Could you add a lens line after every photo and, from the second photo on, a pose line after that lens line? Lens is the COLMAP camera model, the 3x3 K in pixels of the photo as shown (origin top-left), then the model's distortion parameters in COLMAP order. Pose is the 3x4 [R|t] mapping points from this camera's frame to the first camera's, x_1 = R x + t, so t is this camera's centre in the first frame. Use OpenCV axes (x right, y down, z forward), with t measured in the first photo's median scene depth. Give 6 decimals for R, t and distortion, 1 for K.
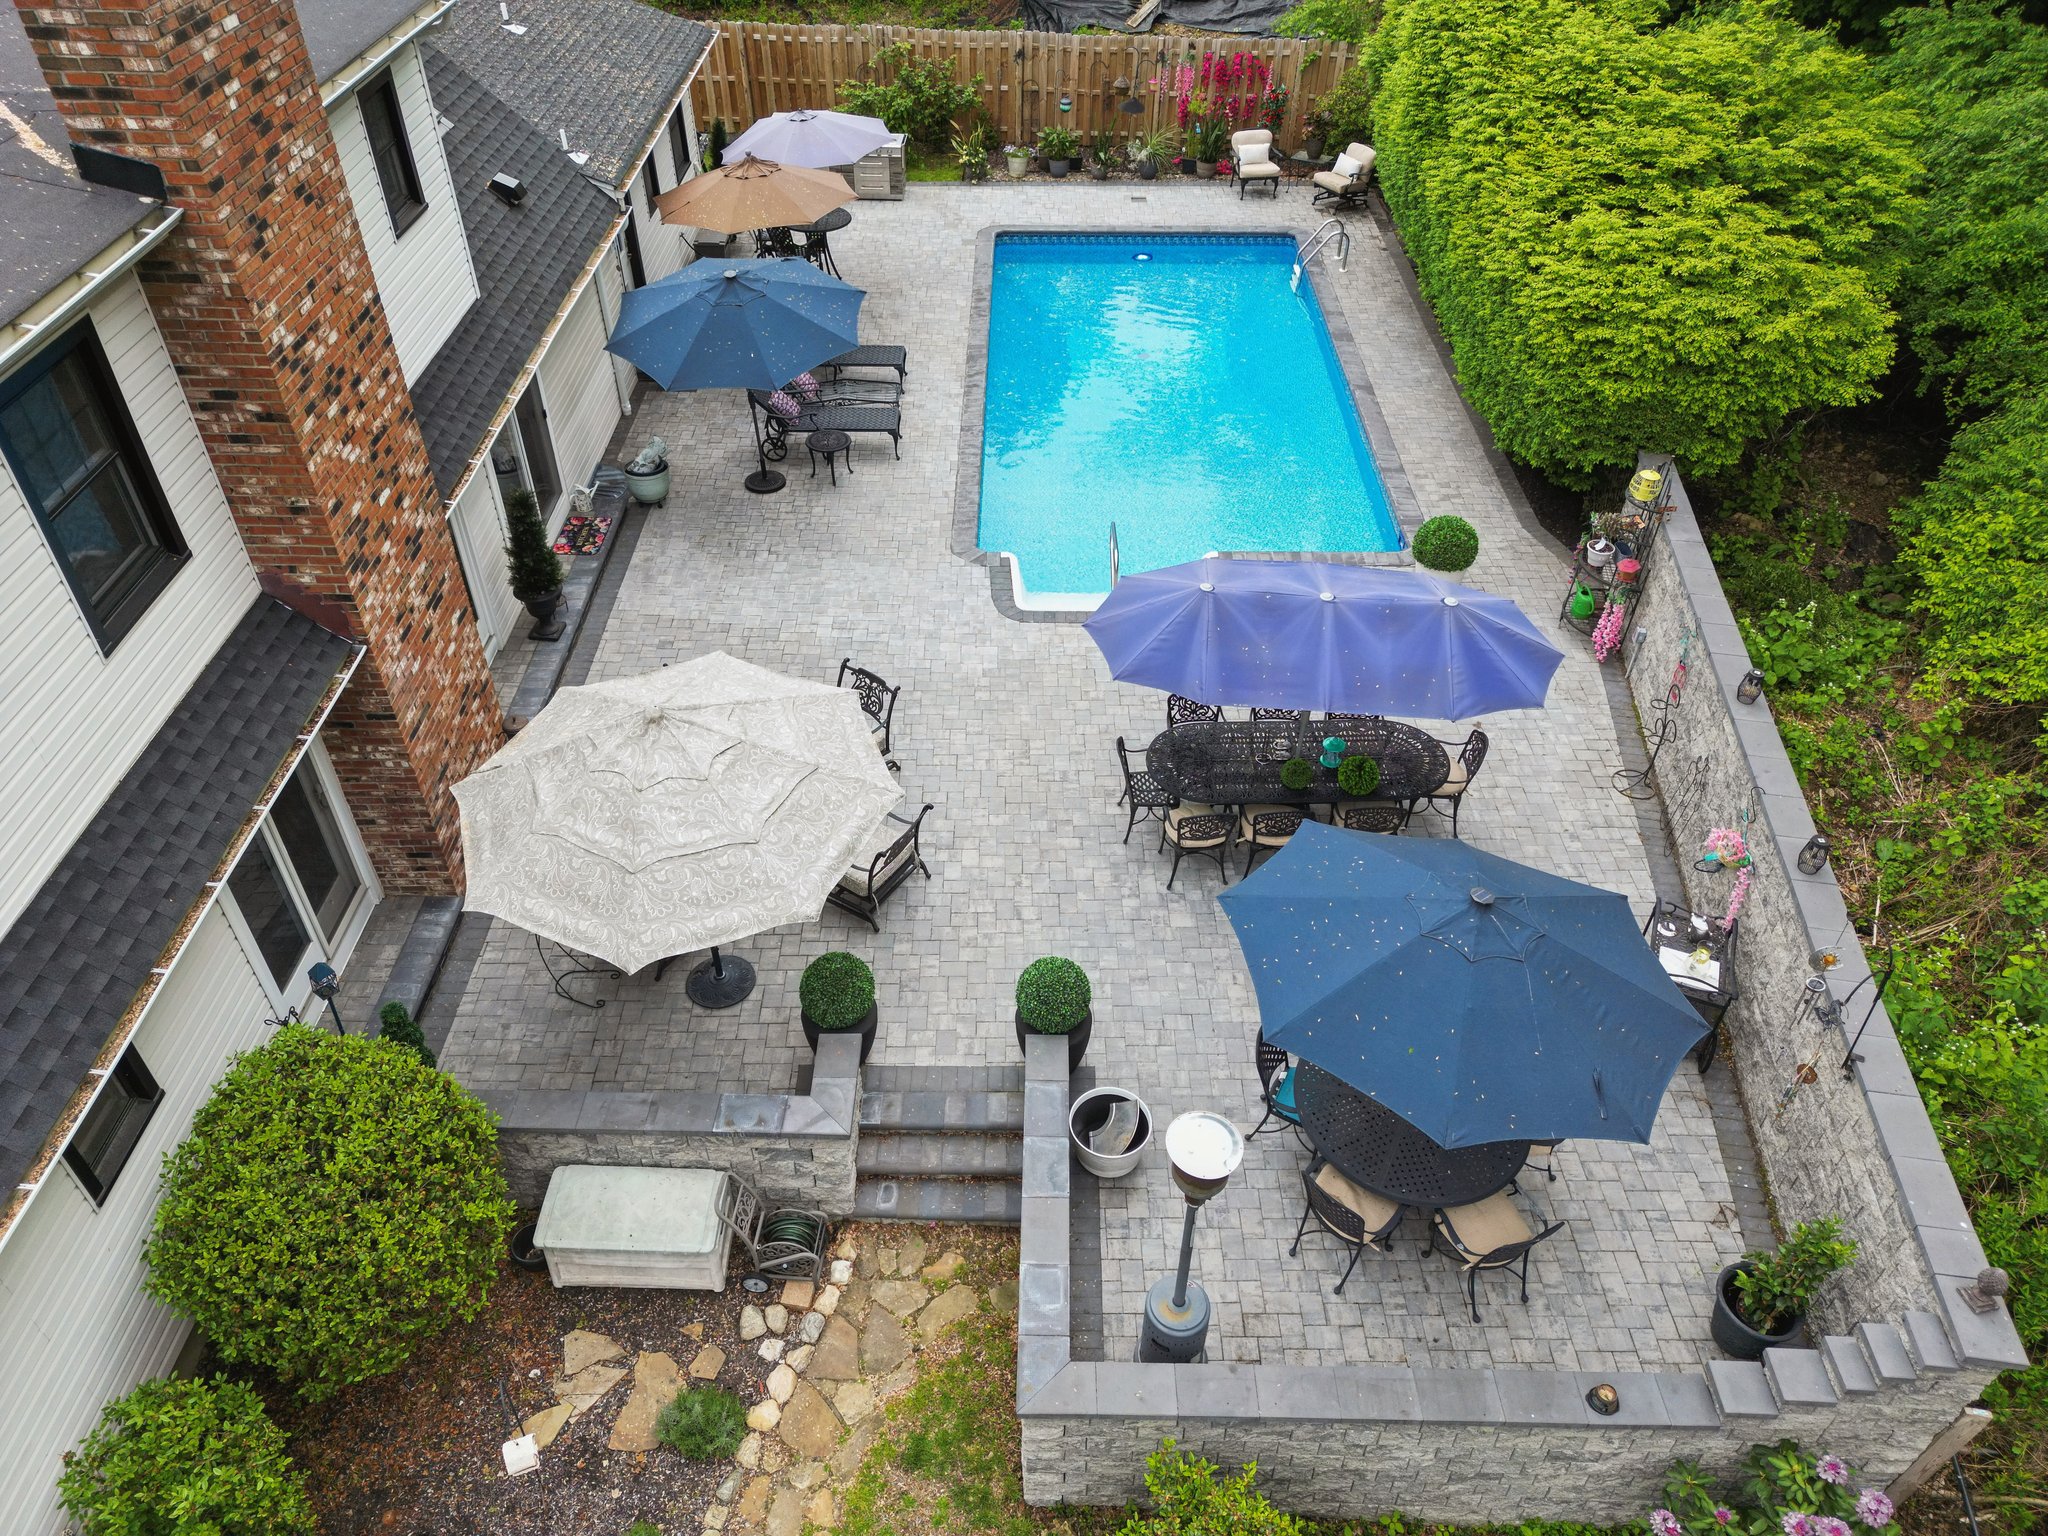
lens RADIAL K [[1429.7, 0, 1018.6], [0, 1429.7, 766.7], [0, 0, 1]] dist [0.080233, -0.067993]
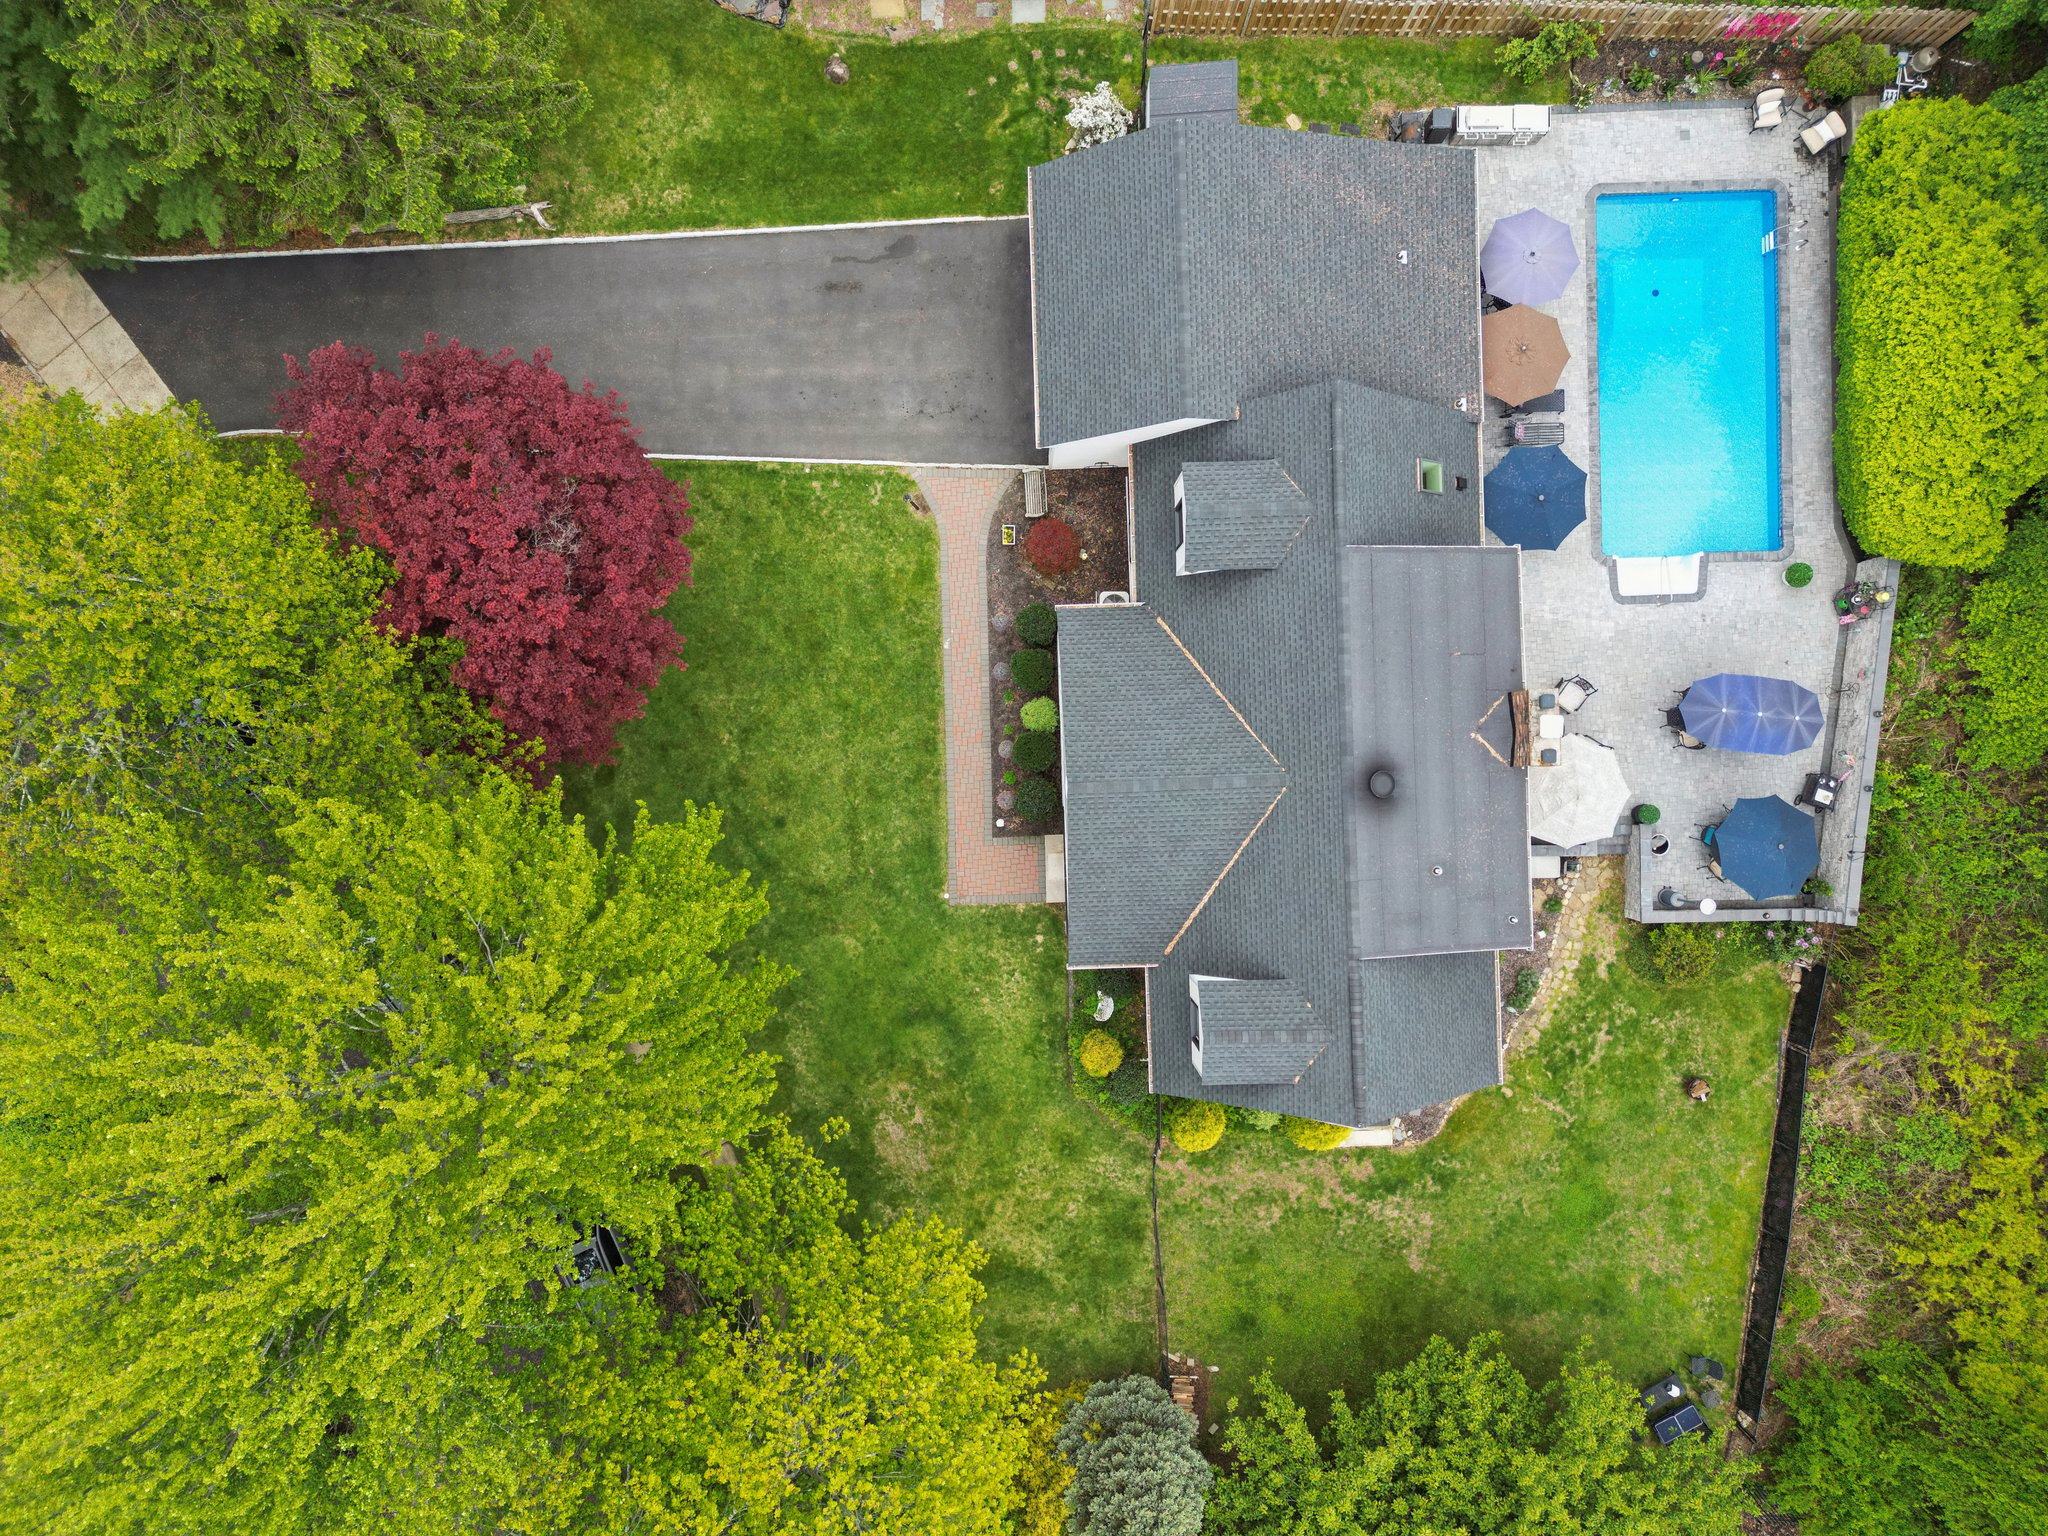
lens RADIAL K [[1419.9, 0, 1024.0], [0, 1419.9, 768.0], [0, 0, 1]] dist [0.071459, -0.058970]
pose [[0.999335, -0.036390, 0.002234, -1.431080], [0.021851, 0.646873, 0.762284, -2.497486], [-0.029185, -0.761729, 0.647239, -1.144079]]
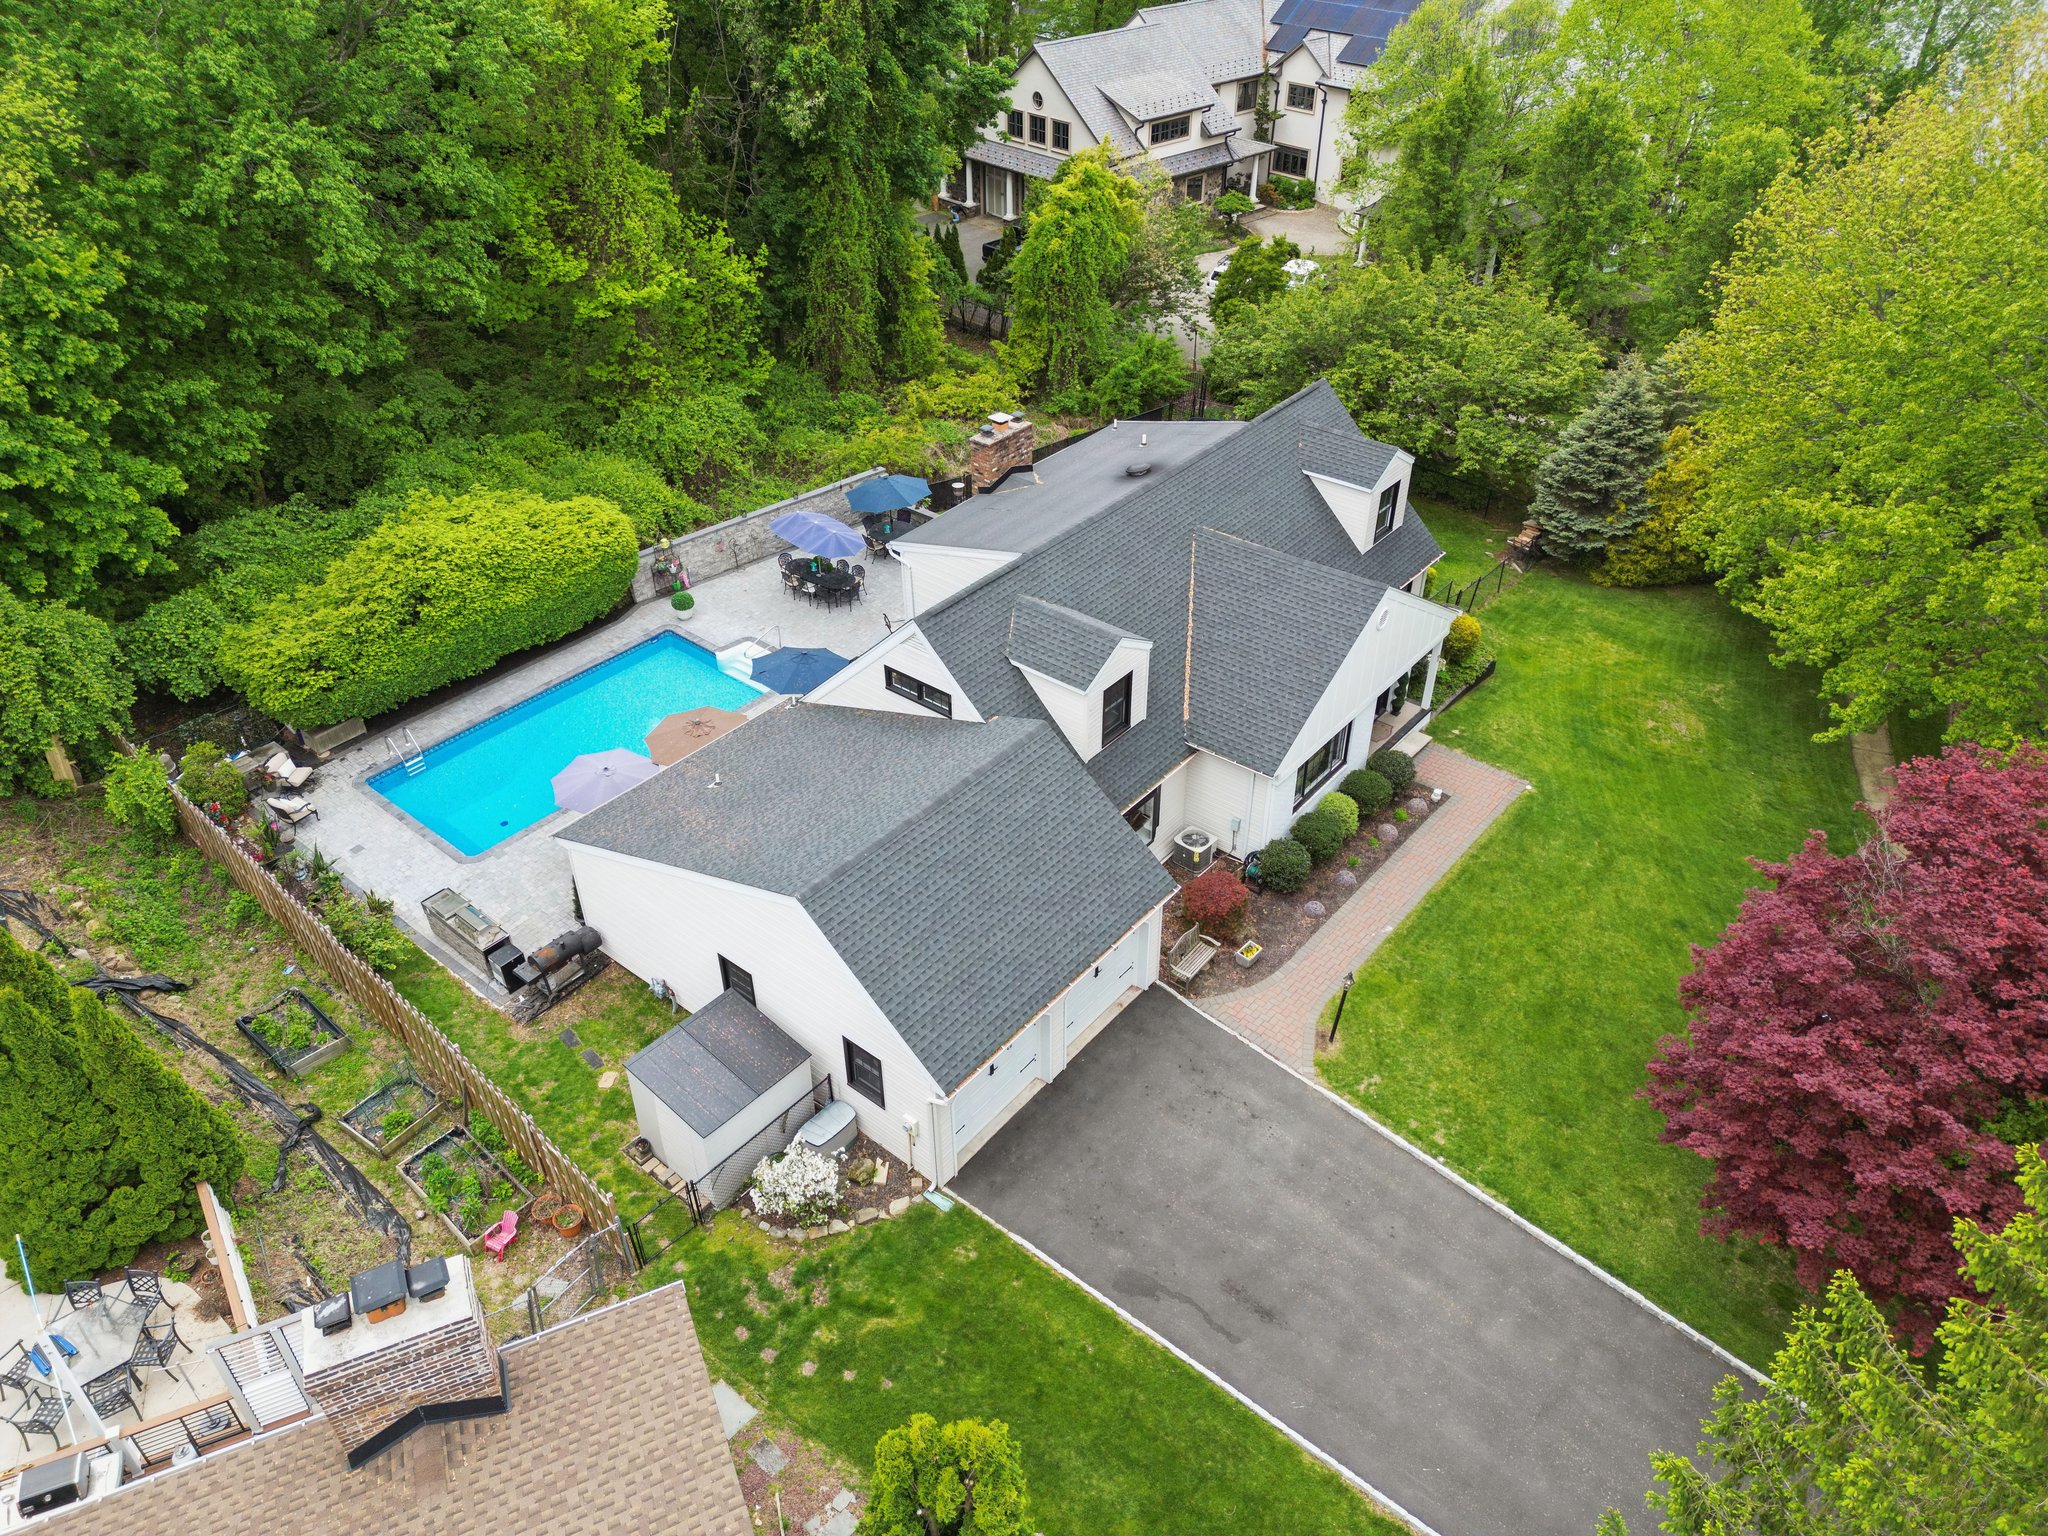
lens RADIAL K [[1419.9, 0, 1024.0], [0, 1419.9, 768.0], [0, 0, 1]] dist [0.071459, -0.058970]
pose [[-0.776047, -0.370291, 0.510525, -2.348561], [0.410699, 0.317606, 0.854665, -2.865975], [-0.478620, 0.872933, -0.094399, 1.612042]]
